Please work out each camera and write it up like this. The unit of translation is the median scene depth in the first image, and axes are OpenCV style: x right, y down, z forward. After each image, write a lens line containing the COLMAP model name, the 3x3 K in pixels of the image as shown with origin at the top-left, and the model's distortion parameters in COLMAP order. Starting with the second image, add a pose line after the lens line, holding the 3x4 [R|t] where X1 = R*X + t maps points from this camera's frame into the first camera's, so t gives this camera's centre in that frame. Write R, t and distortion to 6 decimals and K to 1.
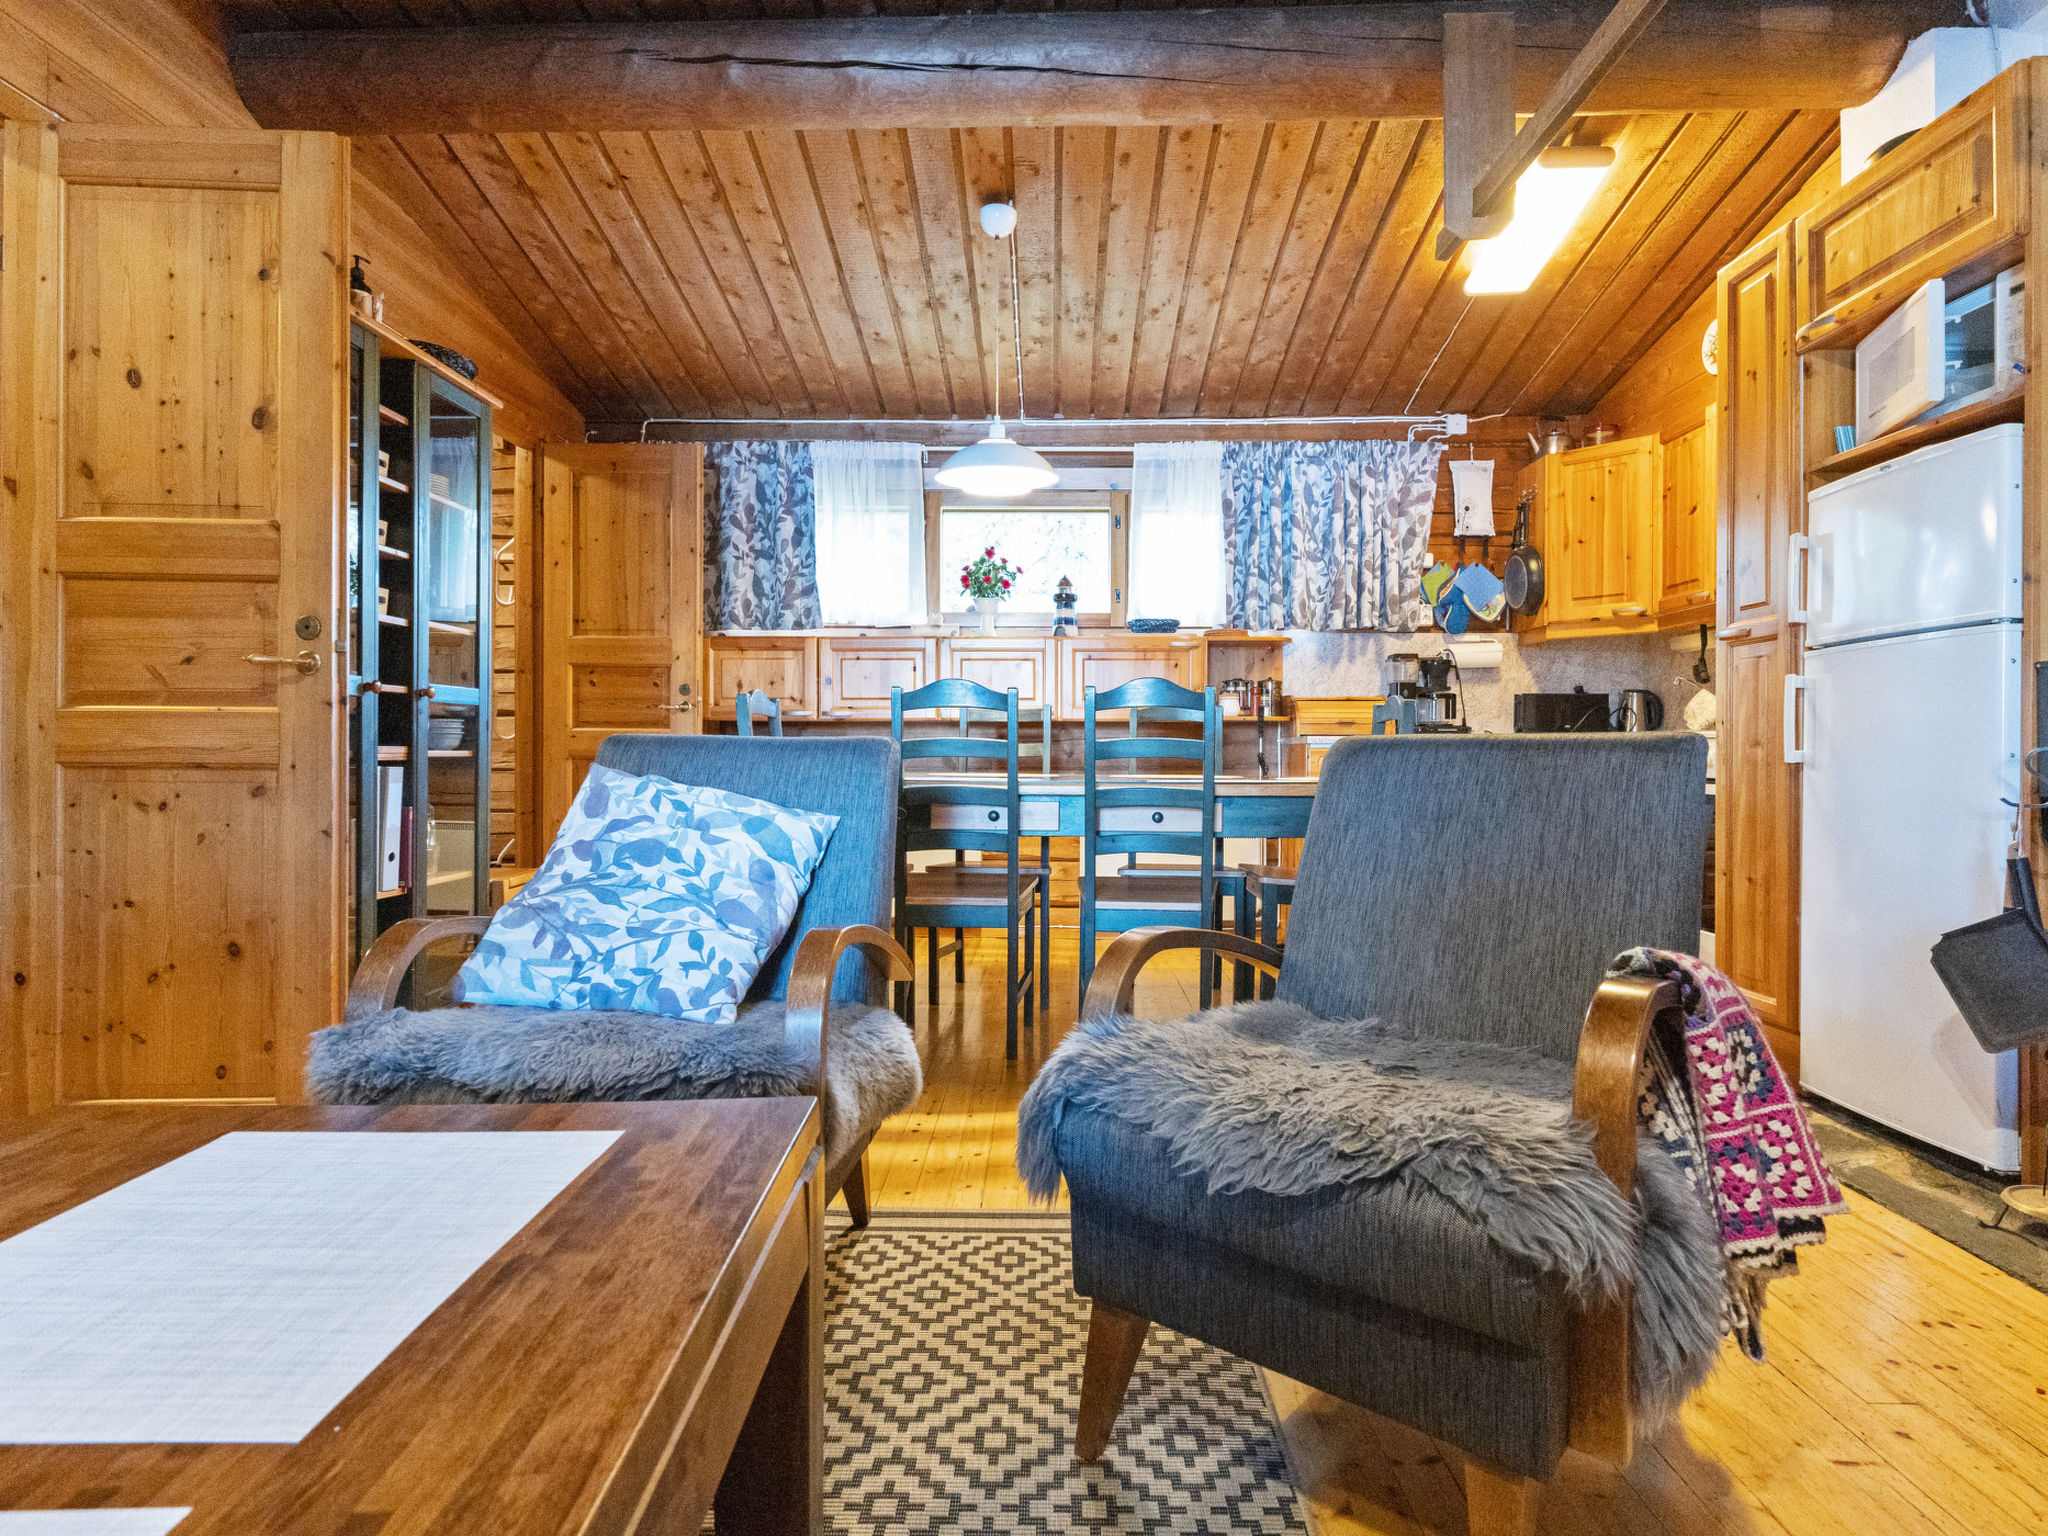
lens RADIAL K [[1111.6, 0, 1040.0], [0, 1111.6, 762.7], [0, 0, 1]] dist [-0.001402, -0.000327]
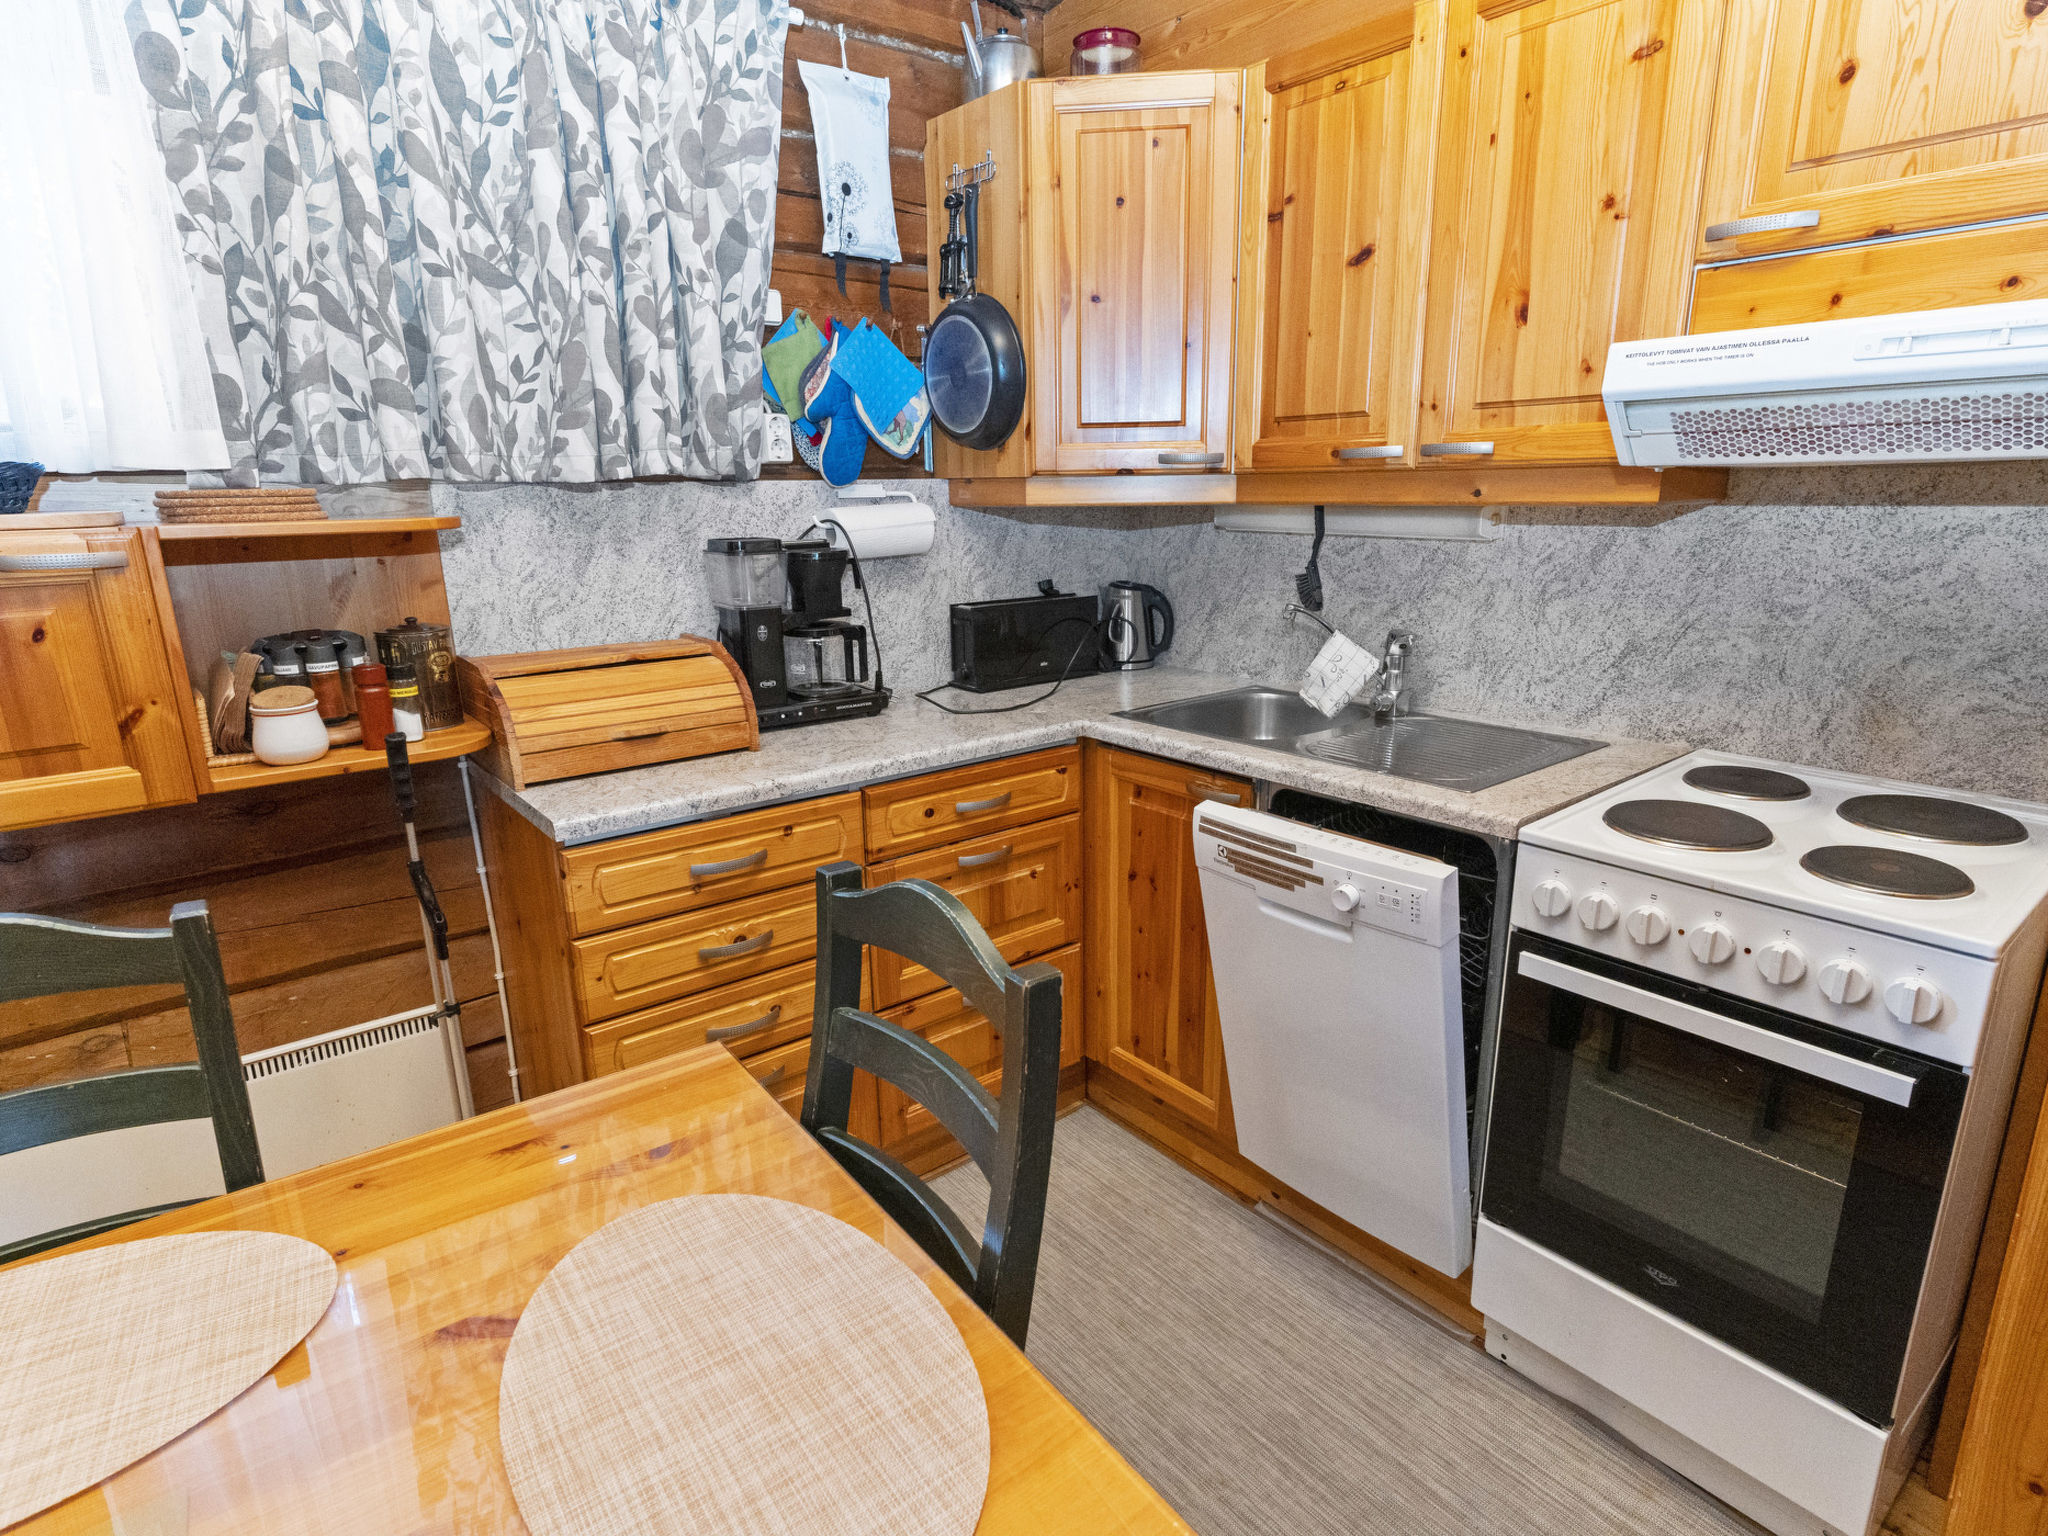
lens RADIAL K [[1111.6, 0, 1037.5], [0, 1111.6, 779.9], [0, 0, 1]] dist [-0.001402, -0.000327]
pose [[0.772455, -0.177230, 0.609839, 0.138255], [0.020386, 0.966696, 0.255116, -0.117929], [-0.634743, -0.184633, 0.750342, 0.603219]]
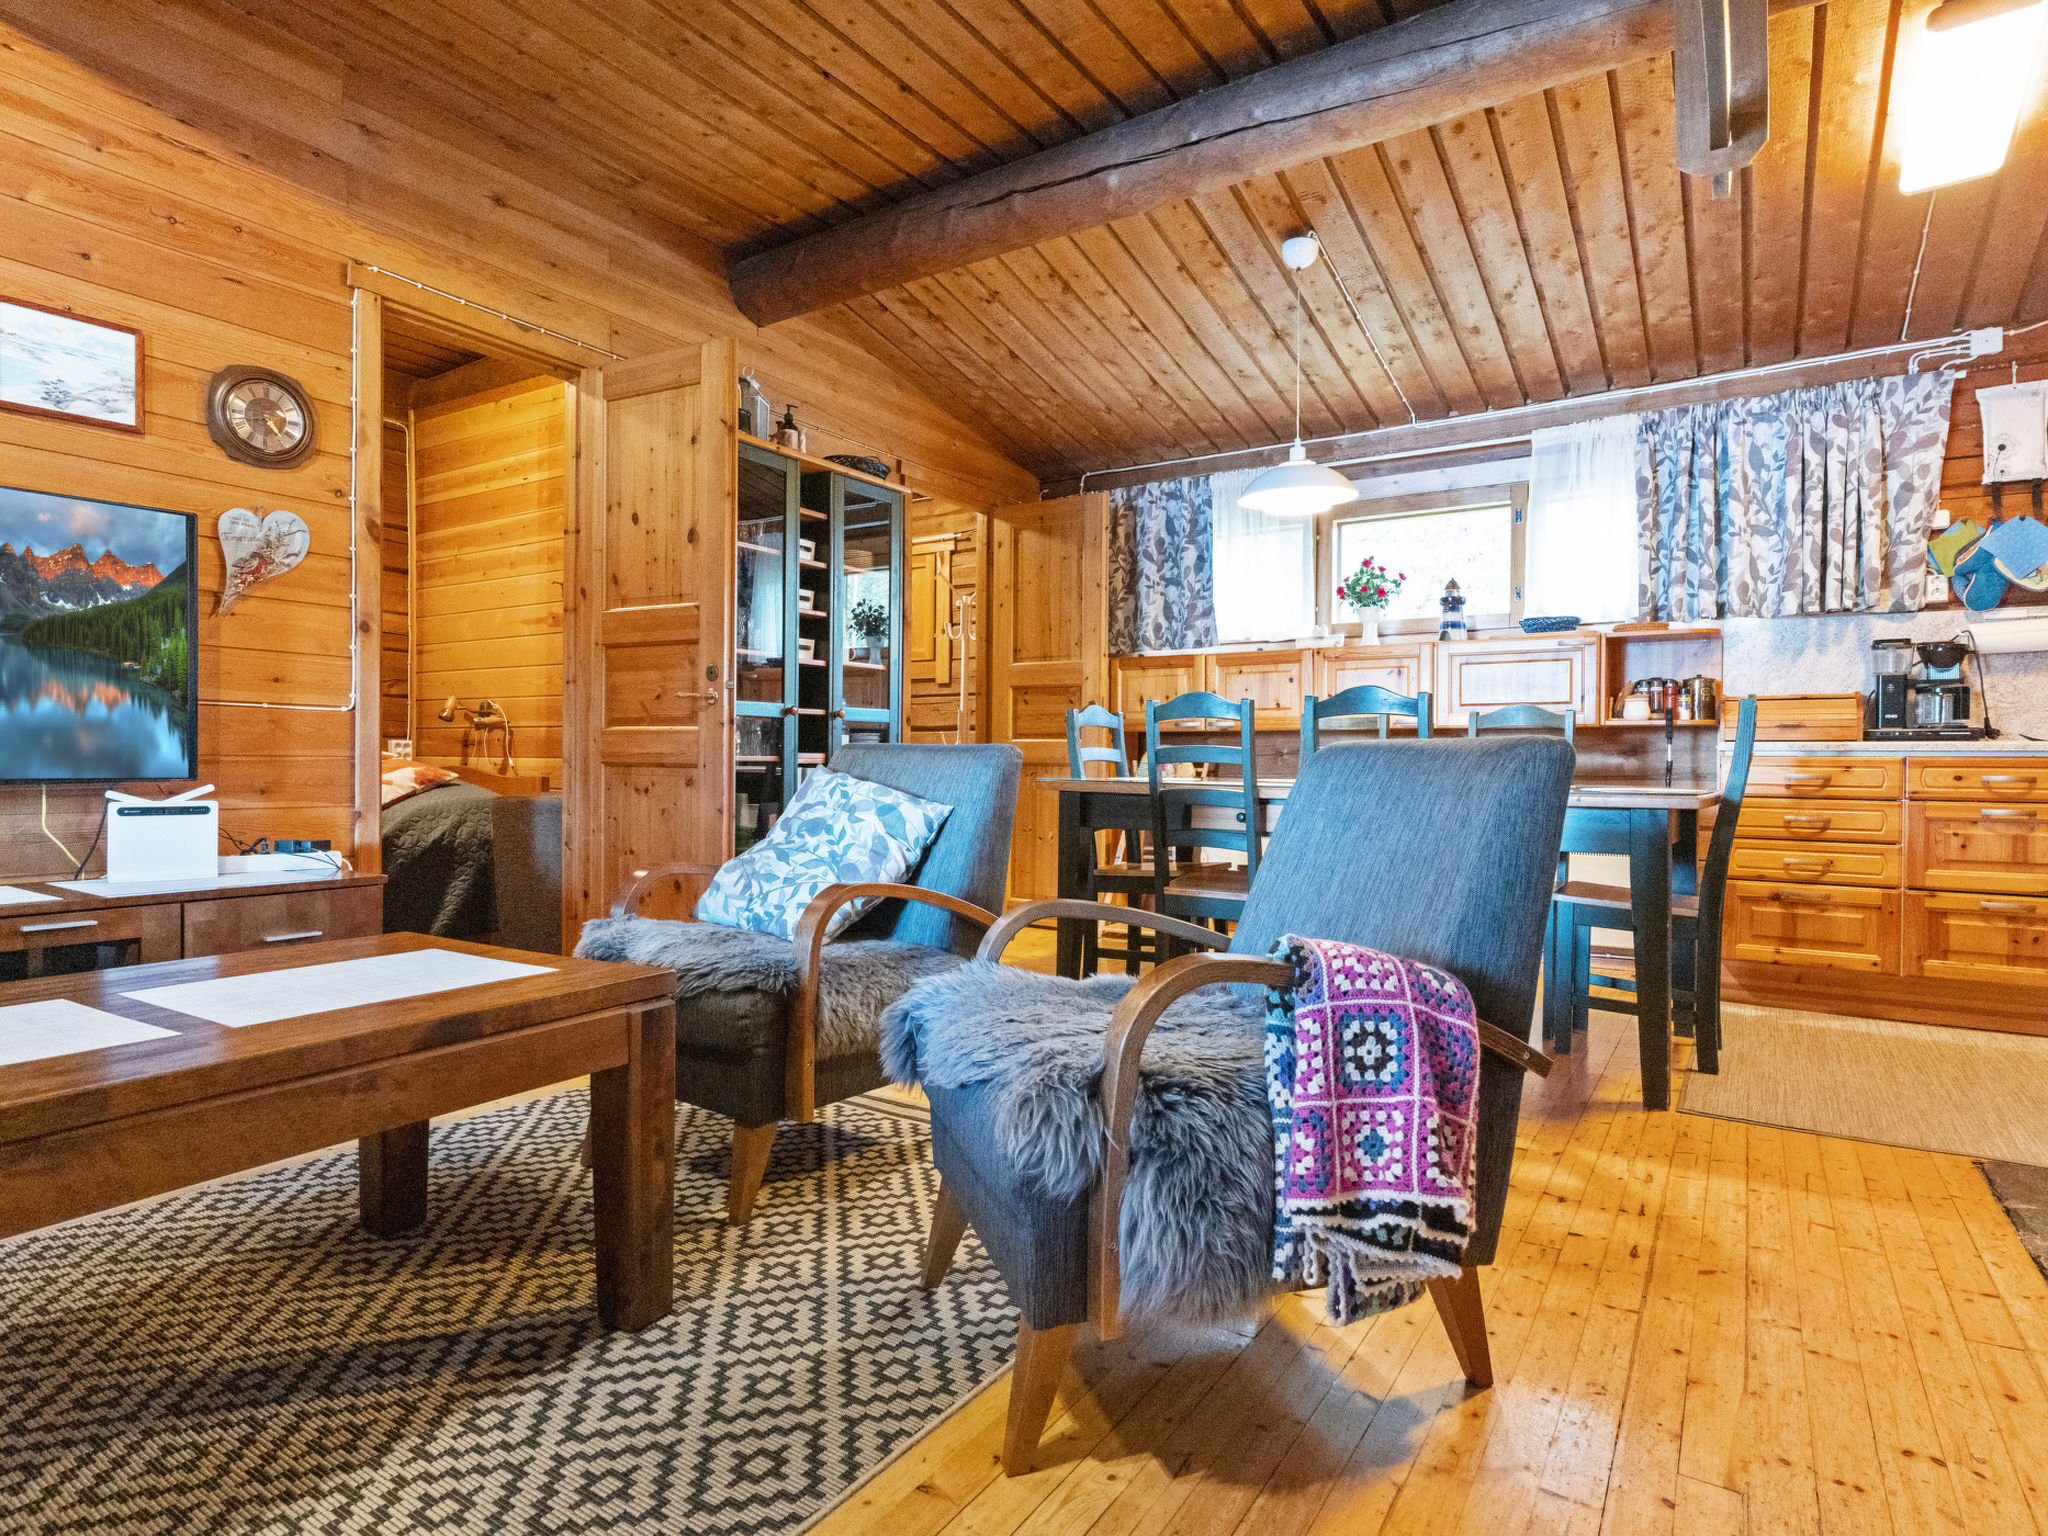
lens RADIAL K [[1111.6, 0, 1034.4], [0, 1111.6, 771.0], [0, 0, 1]] dist [-0.001402, -0.000327]
pose [[0.846803, 0.007429, -0.531855, 0.236780], [-0.008539, 0.999963, 0.000373, 0.002759], [0.531838, 0.004225, 0.846835, -0.015104]]
